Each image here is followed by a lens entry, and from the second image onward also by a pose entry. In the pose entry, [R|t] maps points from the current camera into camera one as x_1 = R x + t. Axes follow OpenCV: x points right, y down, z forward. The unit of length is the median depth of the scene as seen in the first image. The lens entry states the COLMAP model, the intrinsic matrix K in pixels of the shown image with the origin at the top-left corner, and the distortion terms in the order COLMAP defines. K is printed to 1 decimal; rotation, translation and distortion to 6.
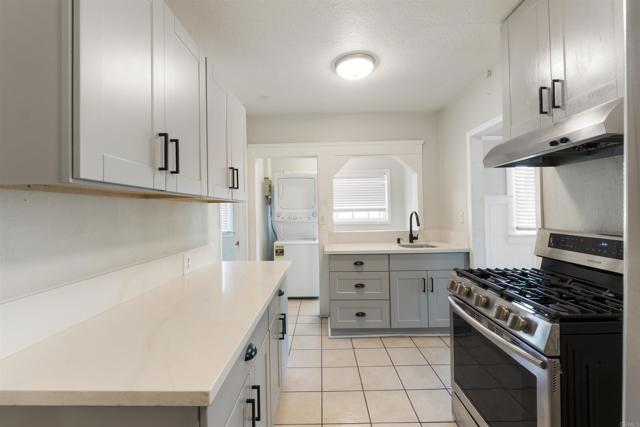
lens RADIAL K [[274.0, 0, 319.8], [0, 274.0, 212.2], [0, 0, 1]] dist [-0.001440, -0.000032]
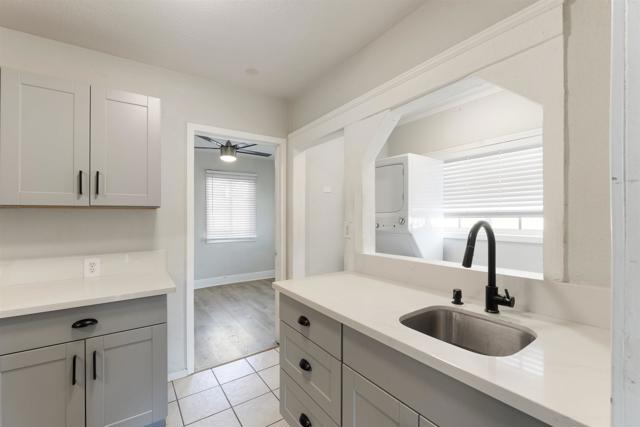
lens RADIAL K [[274.0, 0, 319.9], [0, 274.0, 215.5], [0, 0, 1]] dist [-0.001440, -0.000032]
pose [[0.573175, 0.007757, -0.819396, 0.577698], [-0.000205, 0.999957, 0.009323, -0.015435], [0.819433, -0.005175, 0.573151, 0.729753]]
